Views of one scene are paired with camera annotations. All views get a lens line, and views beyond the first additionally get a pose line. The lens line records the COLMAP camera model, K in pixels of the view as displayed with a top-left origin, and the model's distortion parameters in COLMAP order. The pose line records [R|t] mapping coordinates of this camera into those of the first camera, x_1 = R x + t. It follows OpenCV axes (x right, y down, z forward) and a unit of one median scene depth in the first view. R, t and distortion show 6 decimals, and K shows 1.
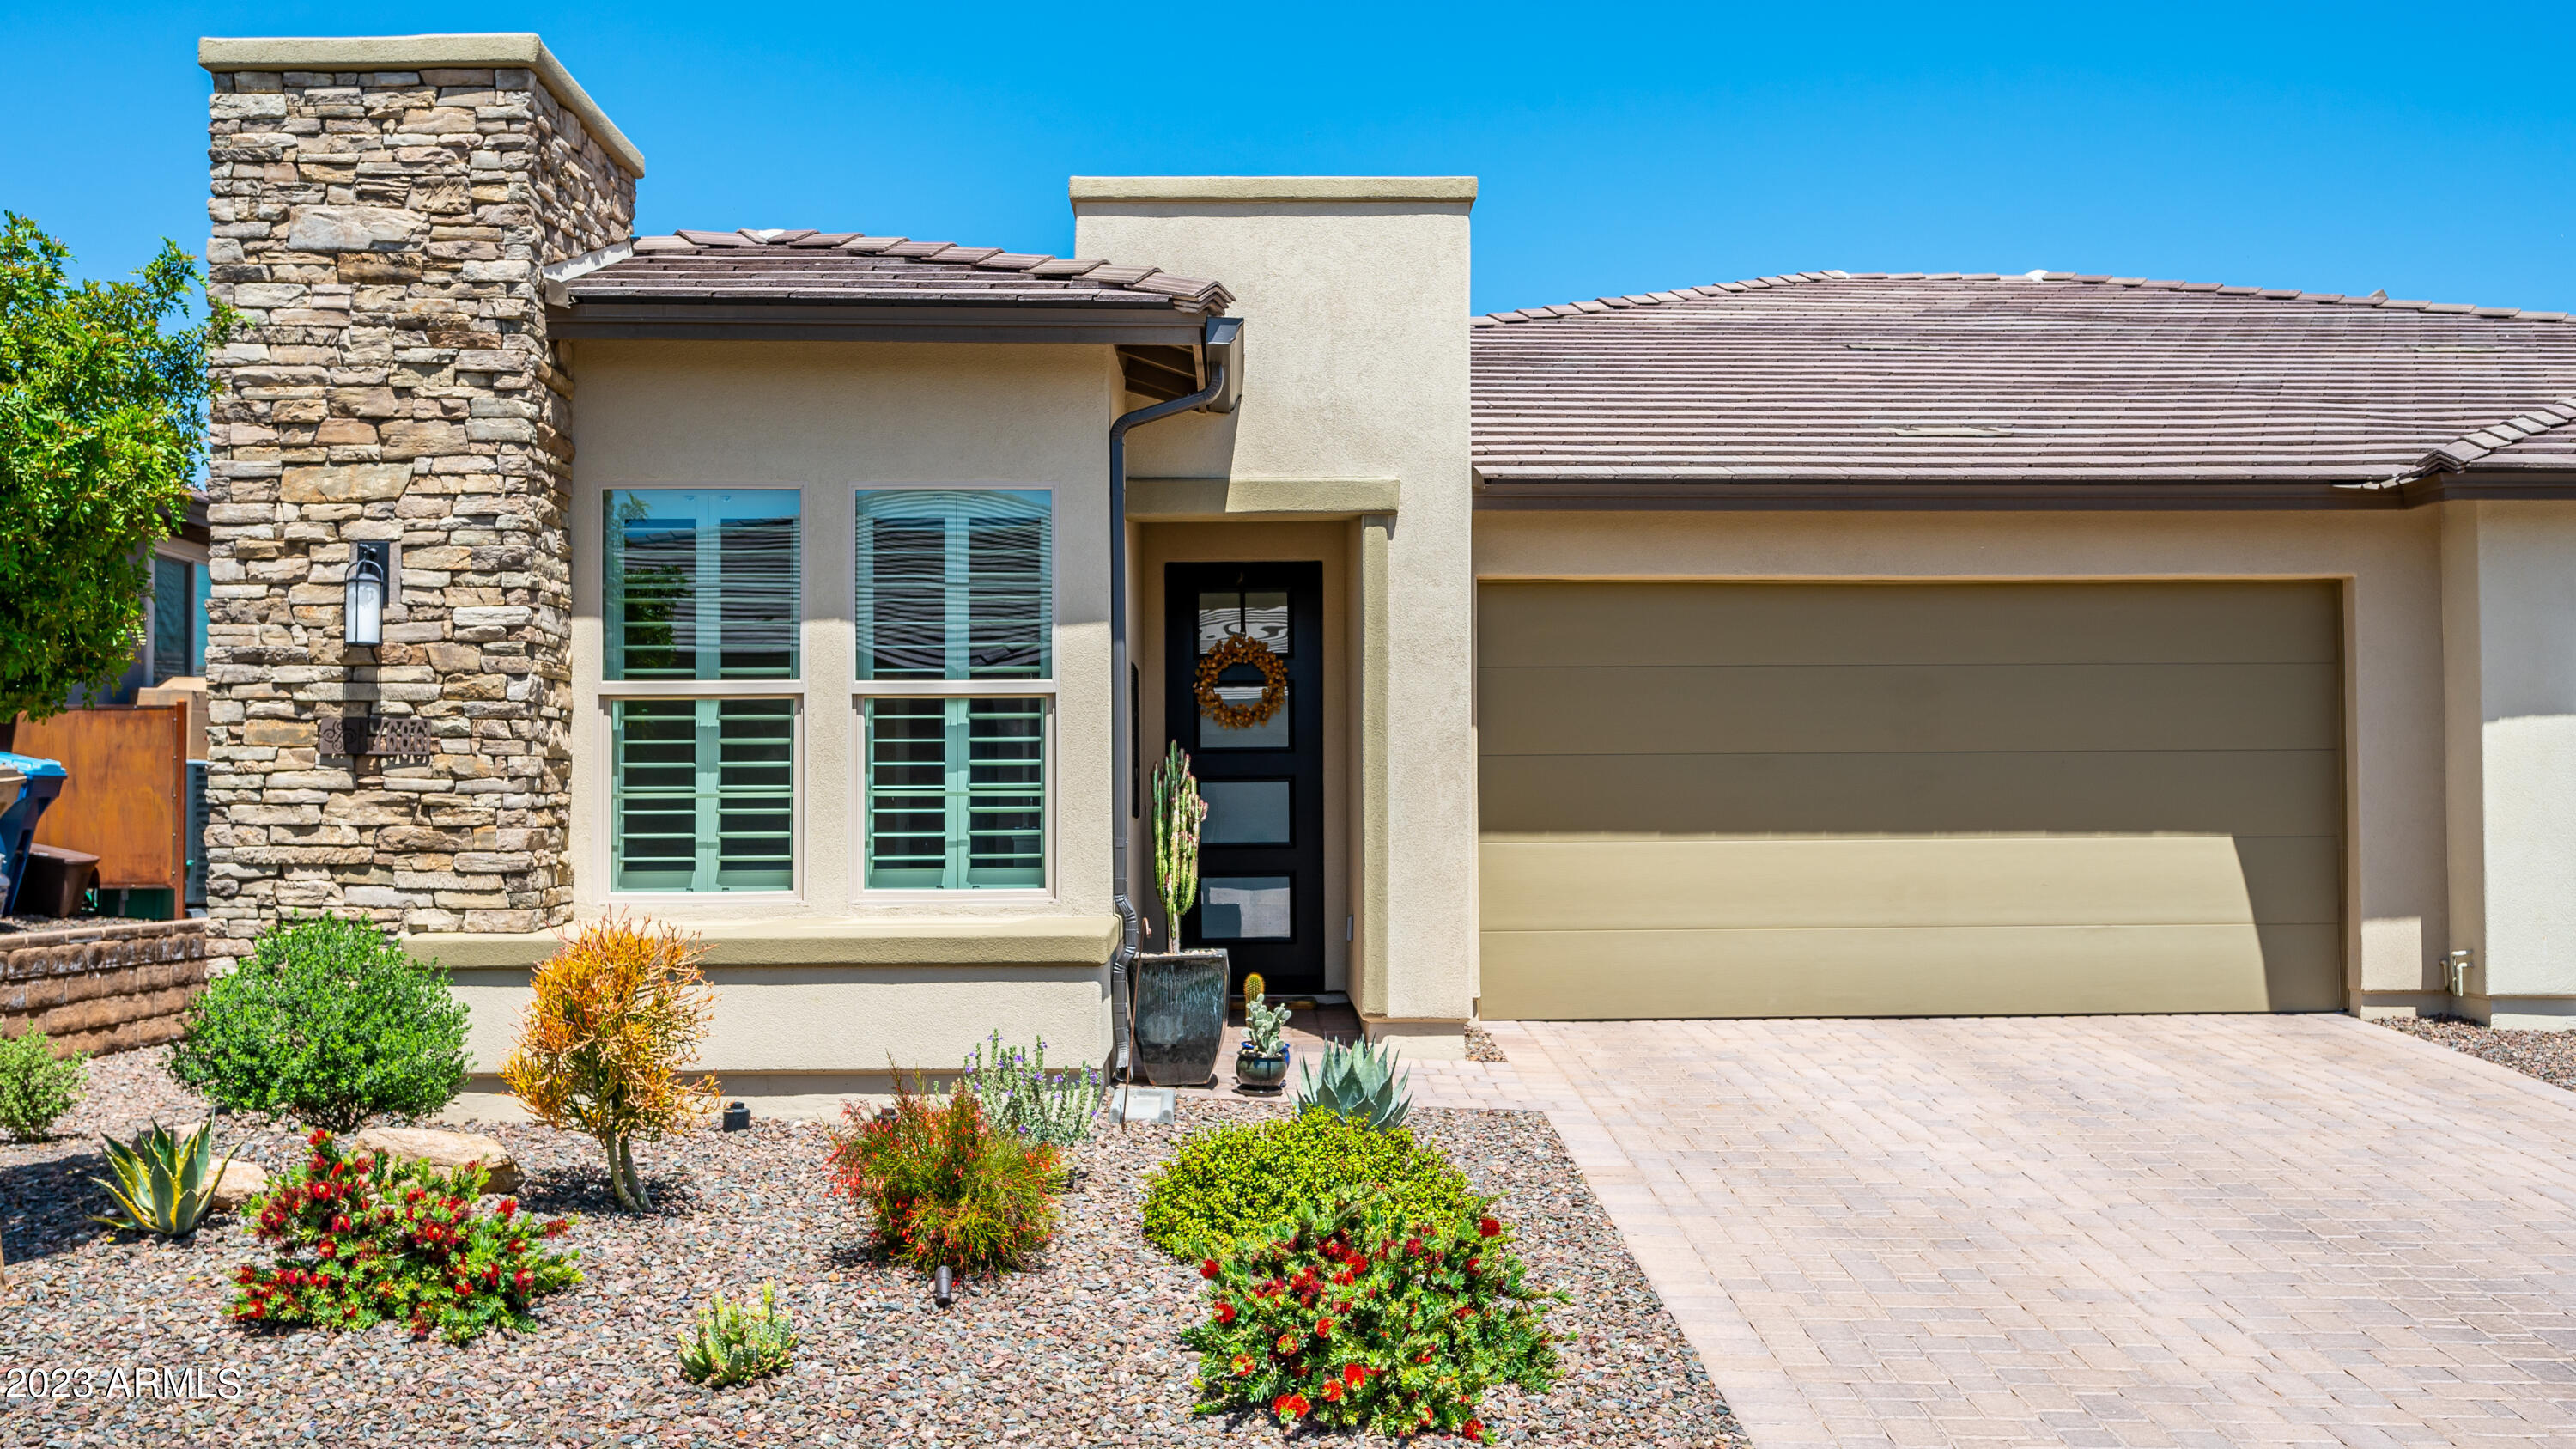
lens RADIAL K [[2365.2, 0, 1291.4], [0, 2365.2, 766.8], [0, 0, 1]] dist [-0.003640, 0.000770]
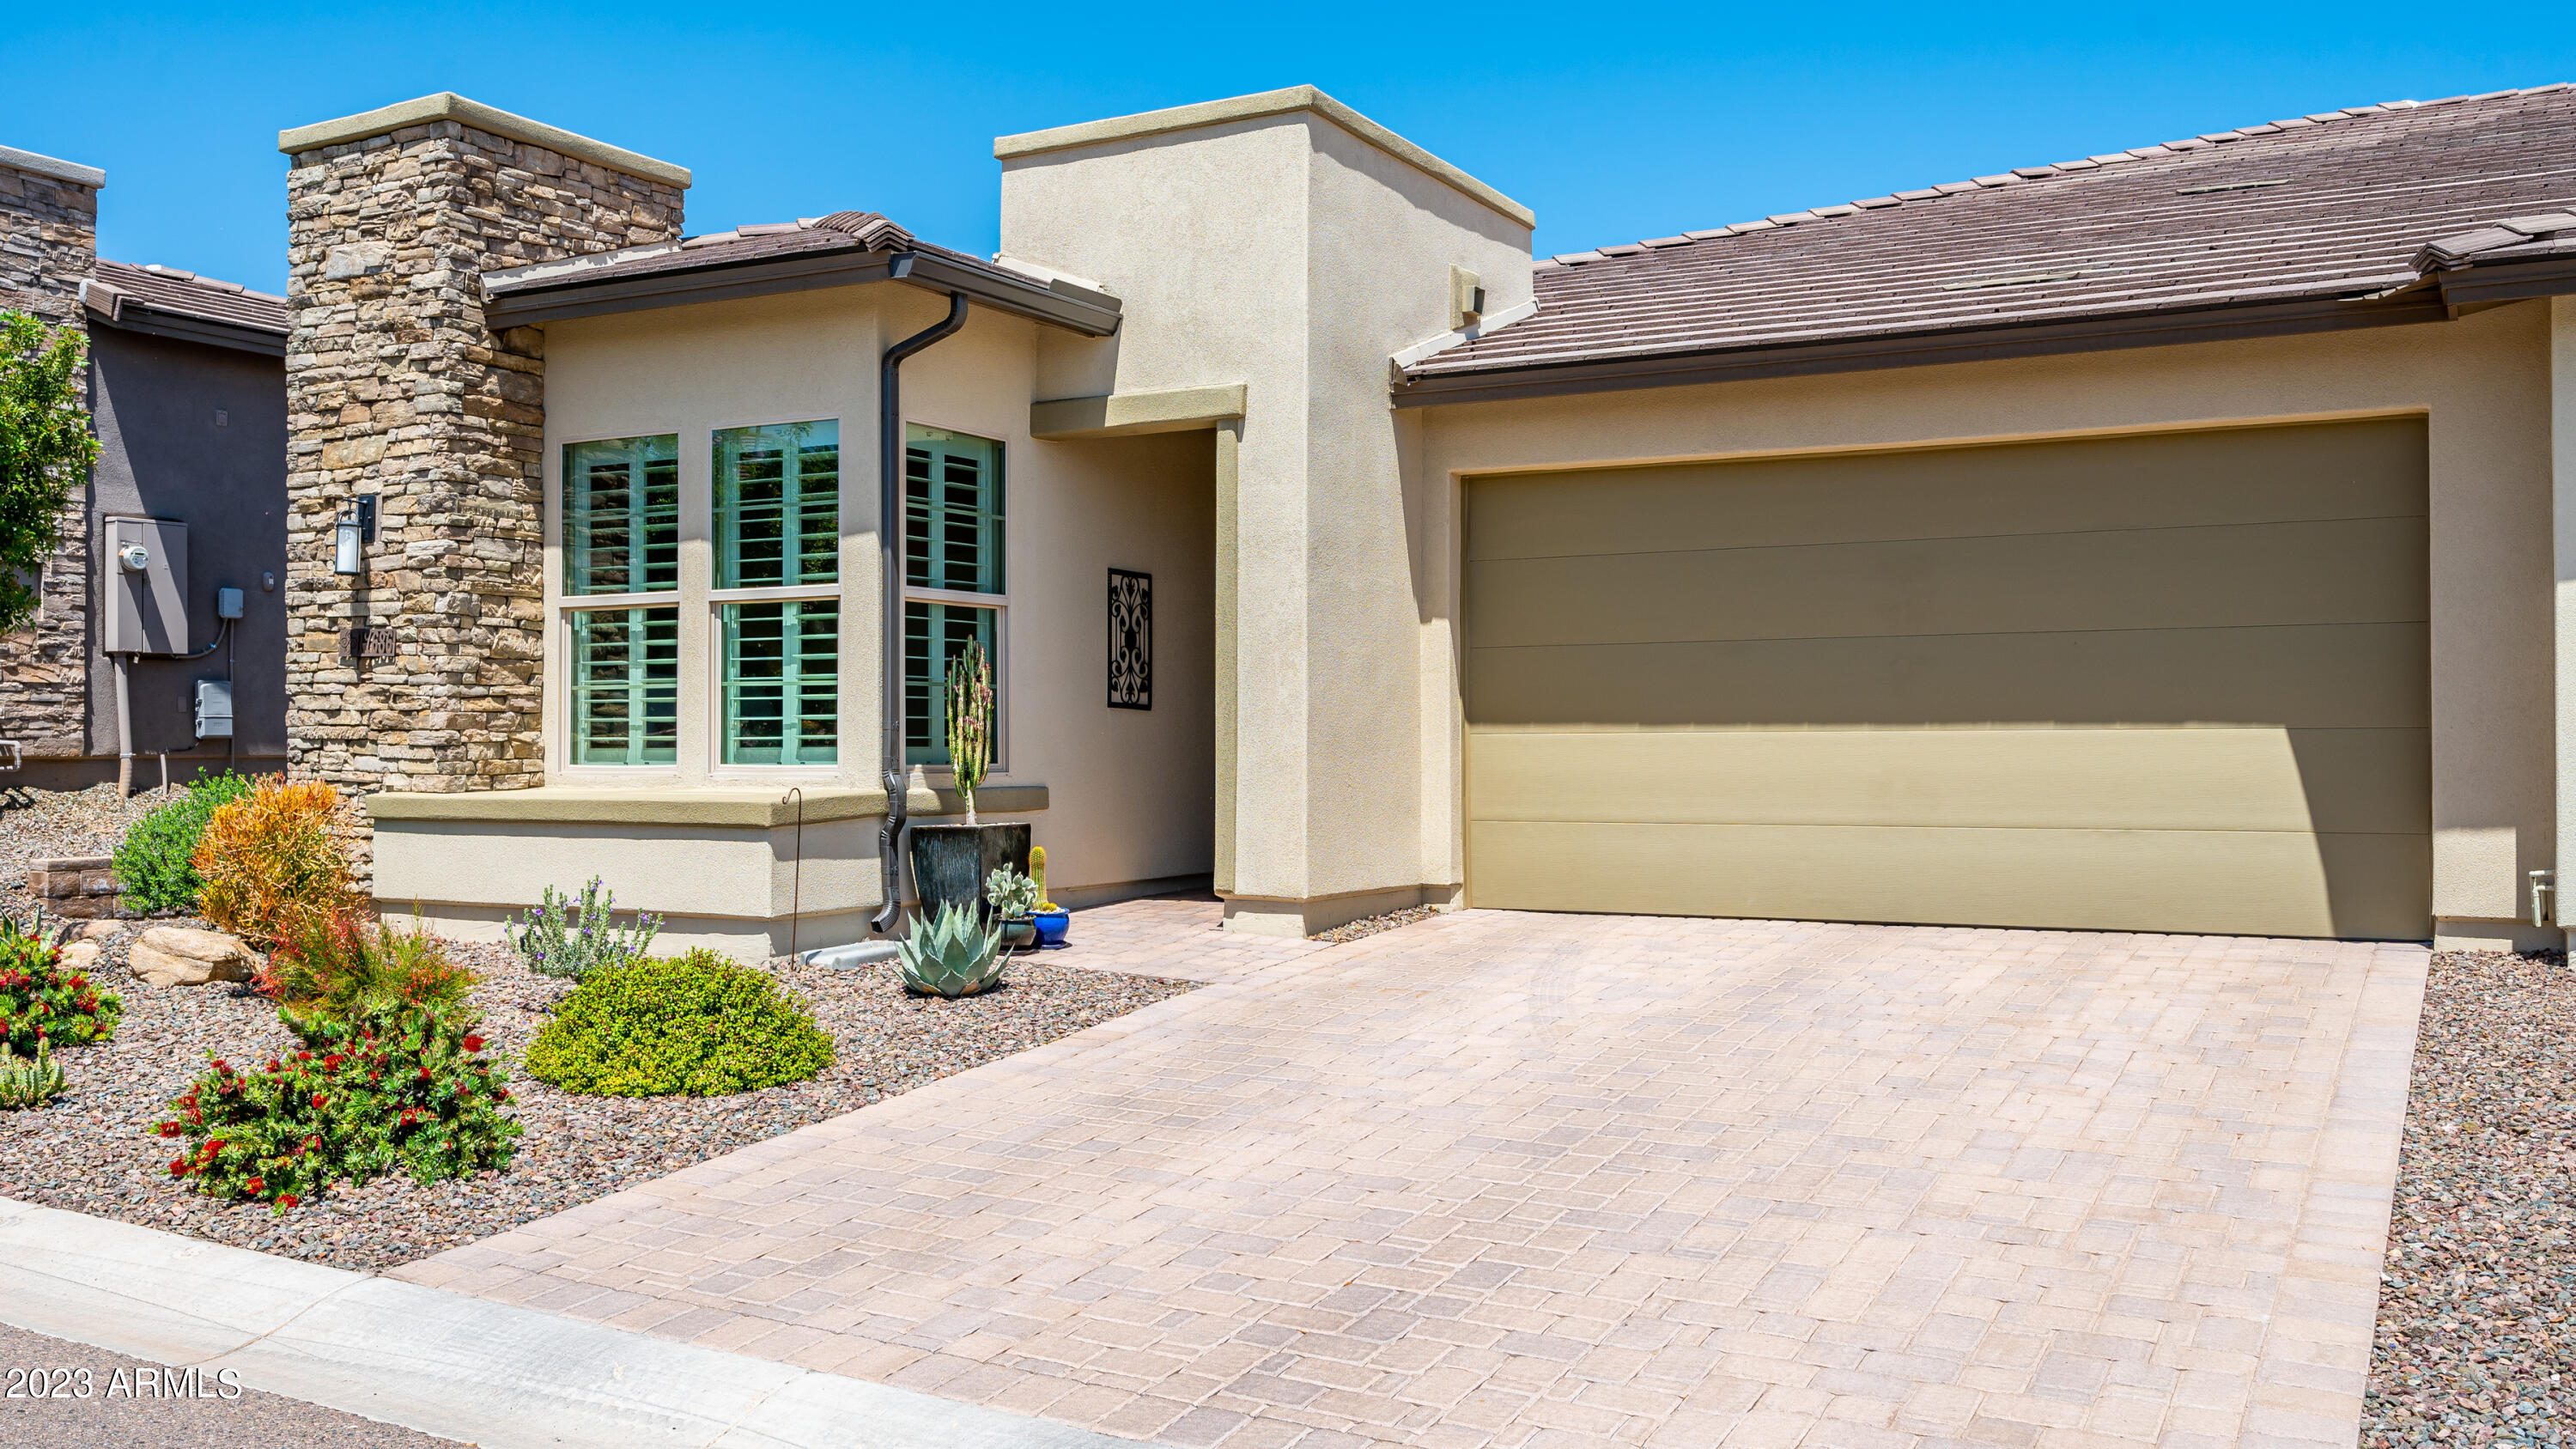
lens RADIAL K [[2184.5, 0, 1288.0], [0, 2184.5, 724.5], [0, 0, 1]] dist [-0.005838, 0.005053]
pose [[0.862085, -0.000542, -0.506763, 0.671740], [0.007953, 0.999891, 0.012460, 0.021669], [0.506701, -0.014772, 0.861995, 0.206507]]
